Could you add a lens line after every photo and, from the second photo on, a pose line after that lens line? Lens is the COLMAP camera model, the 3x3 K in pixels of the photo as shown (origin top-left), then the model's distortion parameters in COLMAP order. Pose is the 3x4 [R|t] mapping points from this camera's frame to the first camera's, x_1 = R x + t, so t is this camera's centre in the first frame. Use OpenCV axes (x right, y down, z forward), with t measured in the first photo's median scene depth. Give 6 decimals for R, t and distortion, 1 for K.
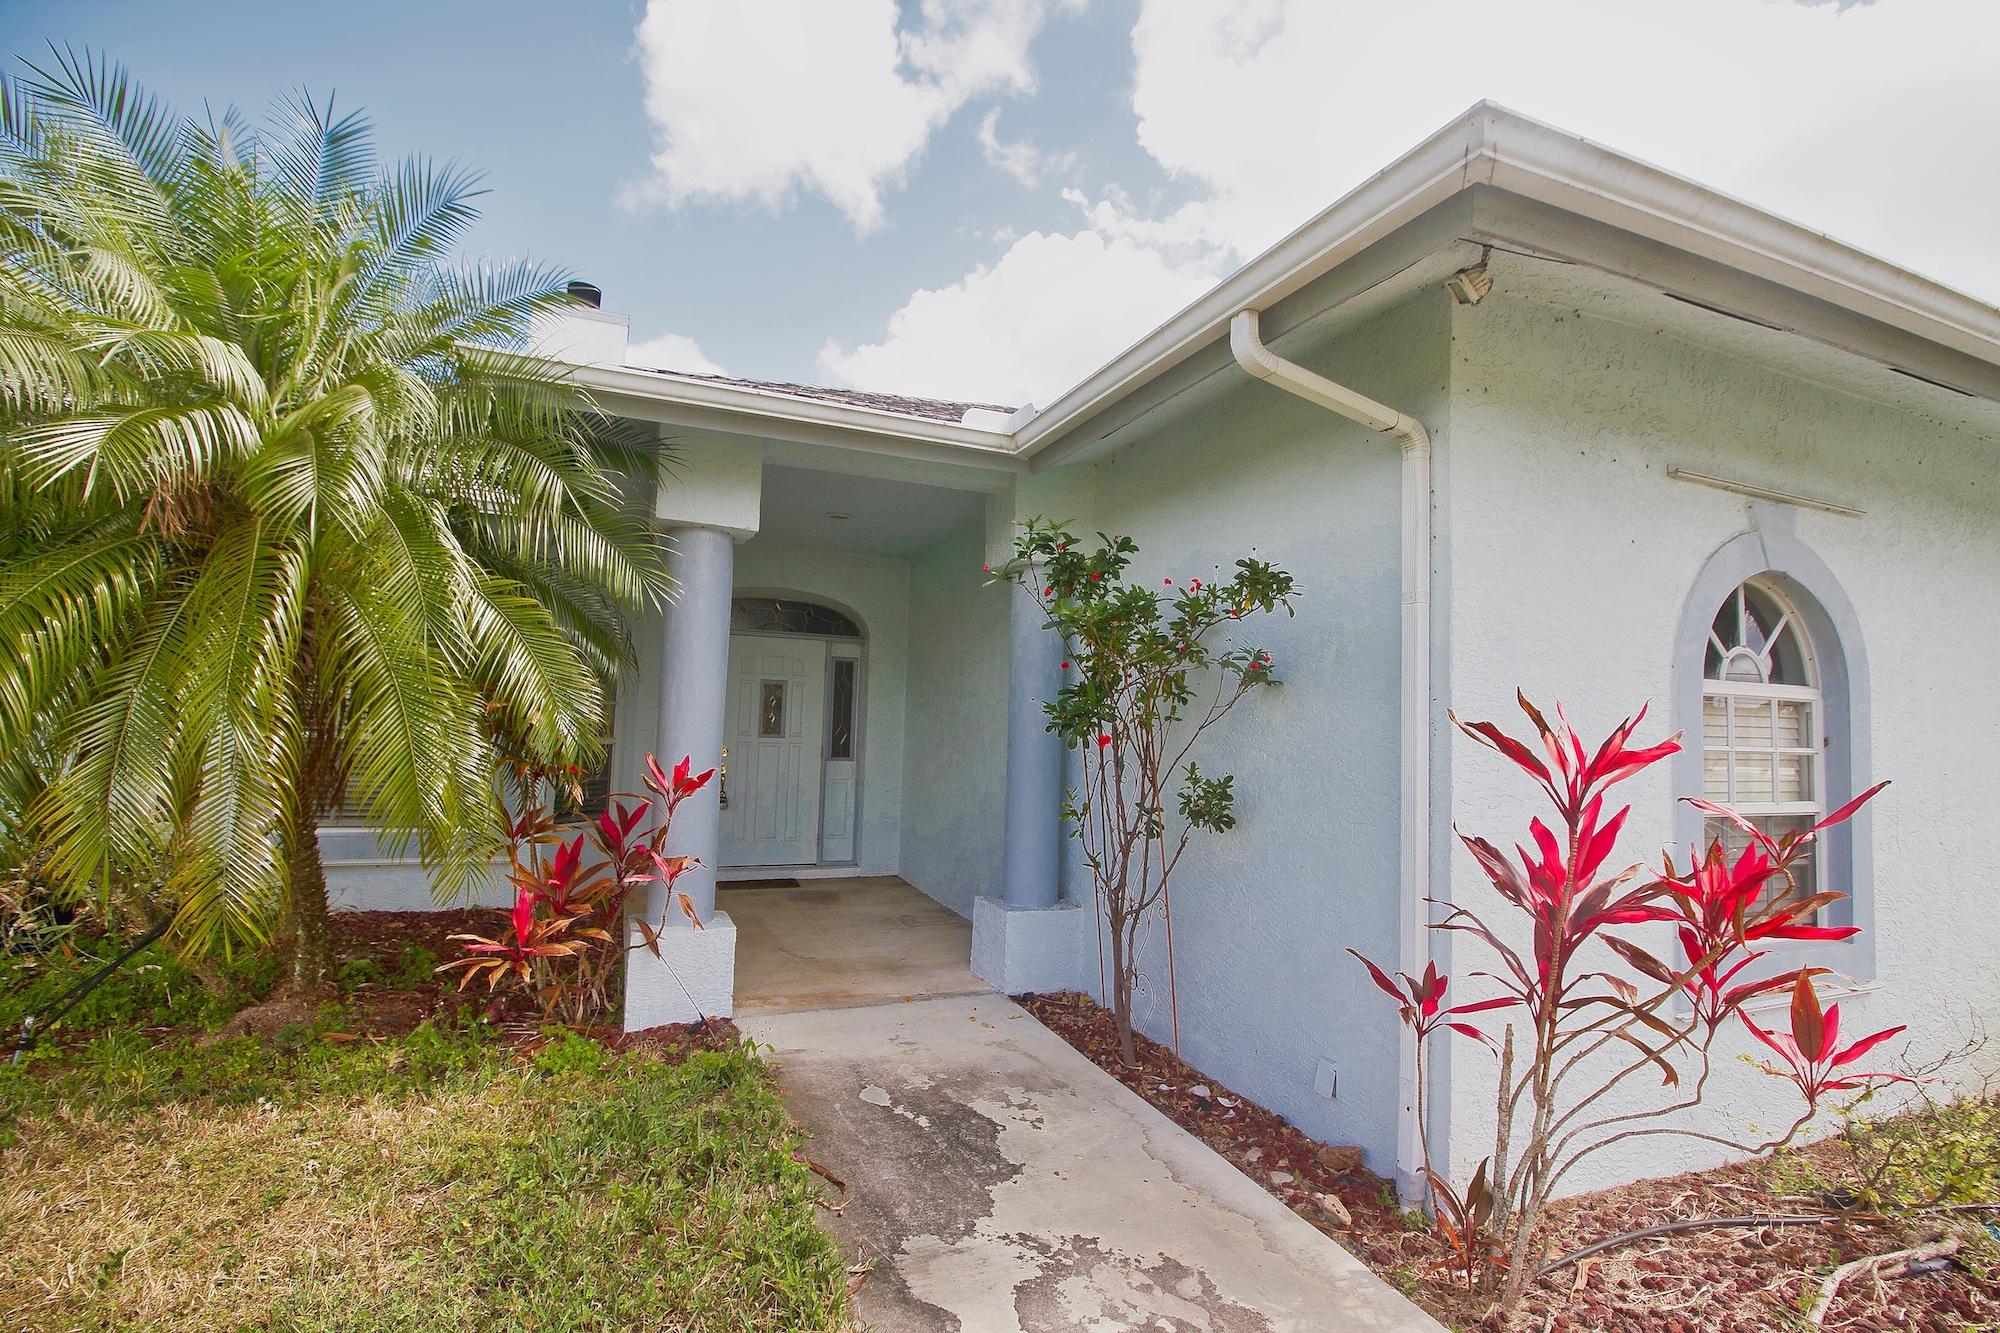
lens RADIAL K [[928.3, 0, 999.4], [0, 928.3, 661.8], [0, 0, 1]] dist [-0.002594, -0.010654]
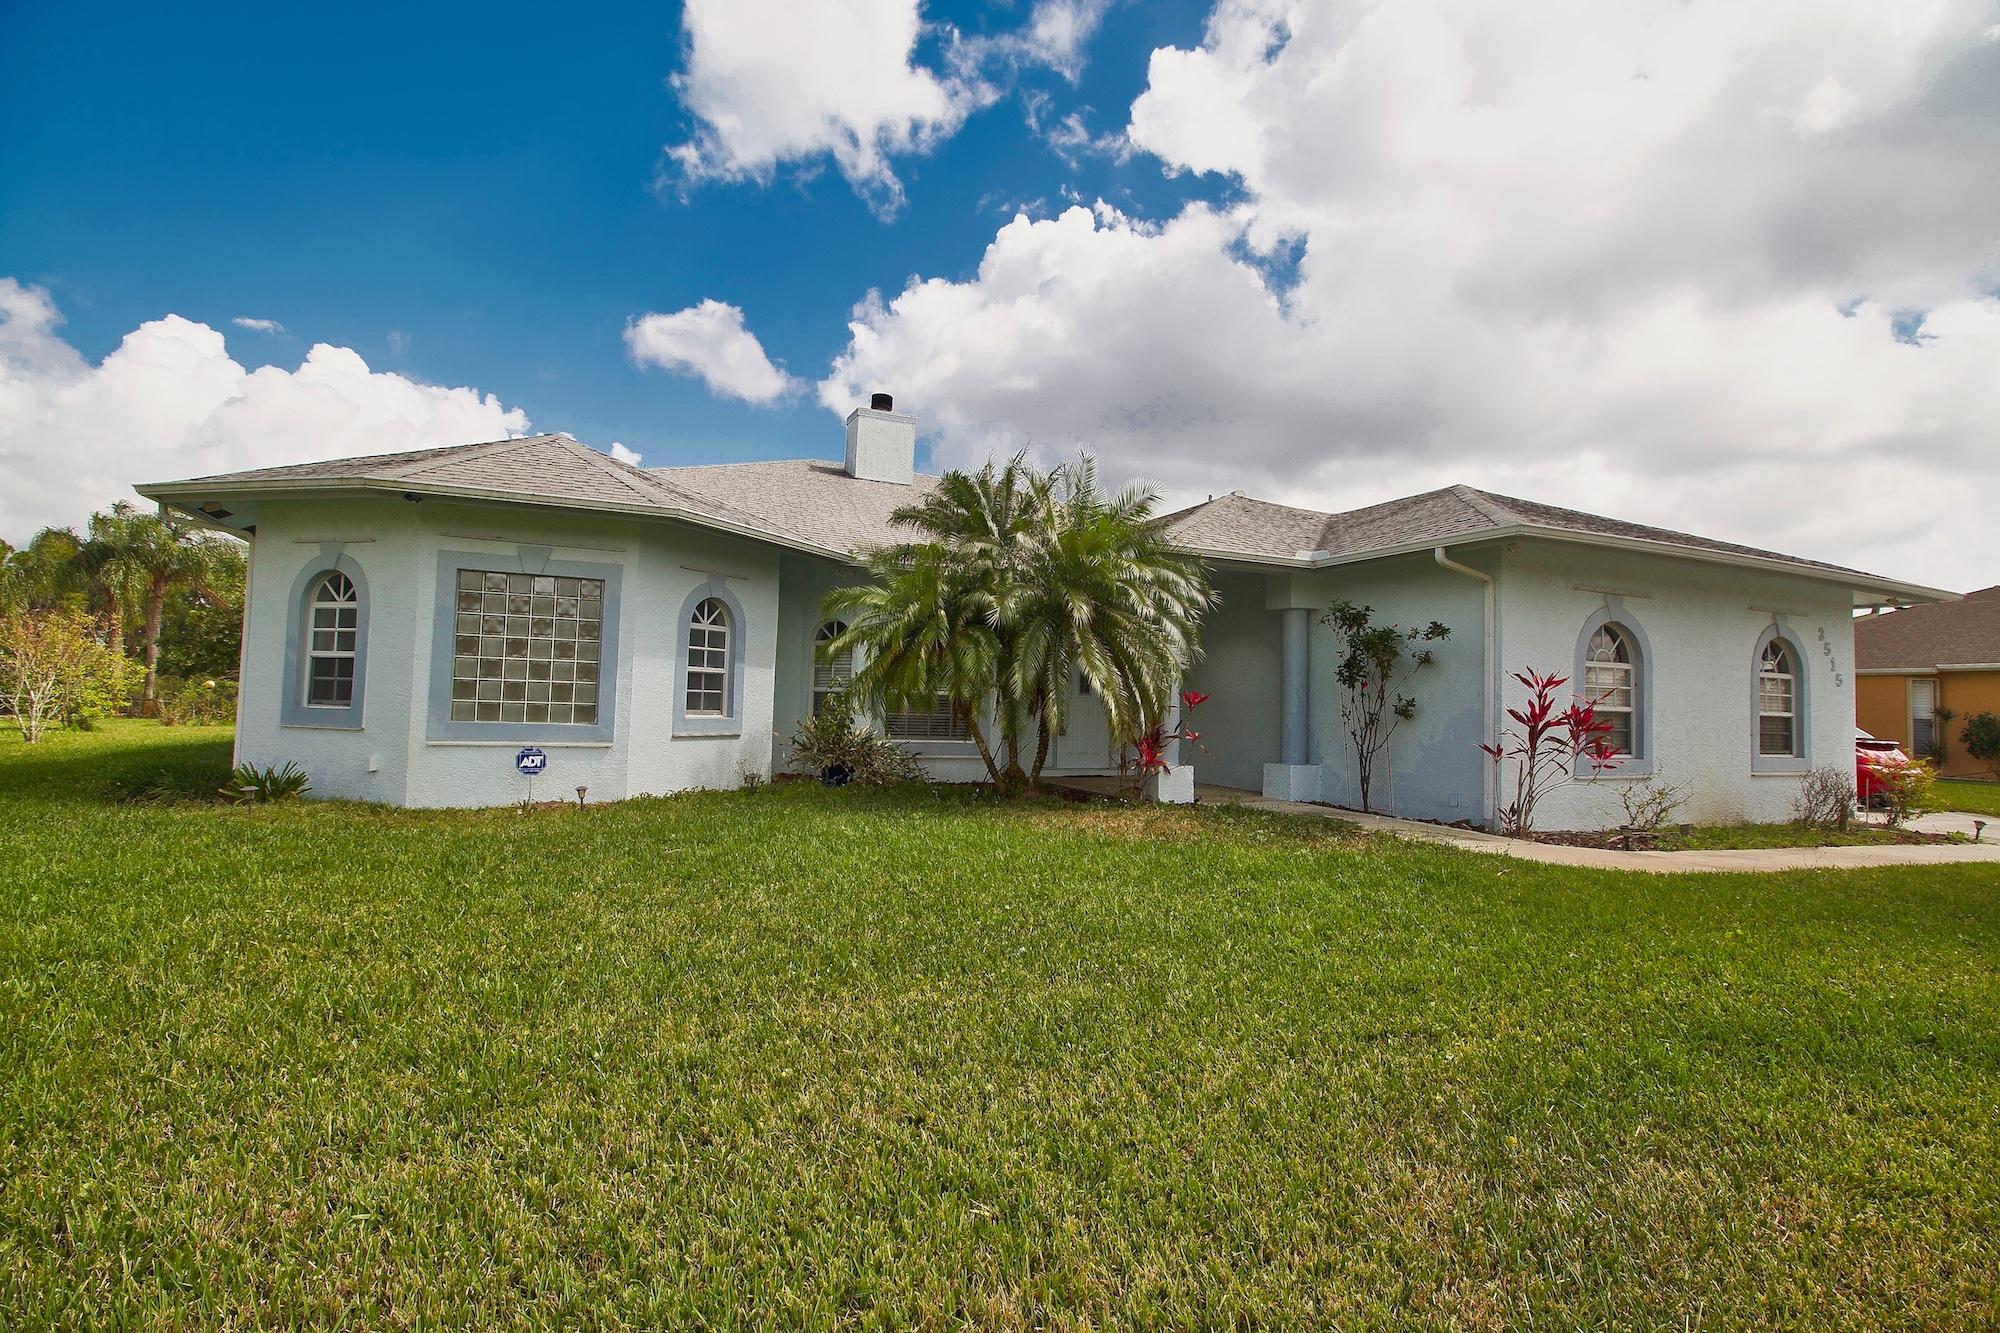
lens RADIAL K [[928.3, 0, 998.2], [0, 928.3, 668.6], [0, 0, 1]] dist [-0.002594, -0.010654]
pose [[0.999708, -0.004126, 0.023822, -1.375952], [0.003547, 0.999698, 0.024311, -0.041382], [-0.023915, -0.024220, 0.999421, -2.229807]]
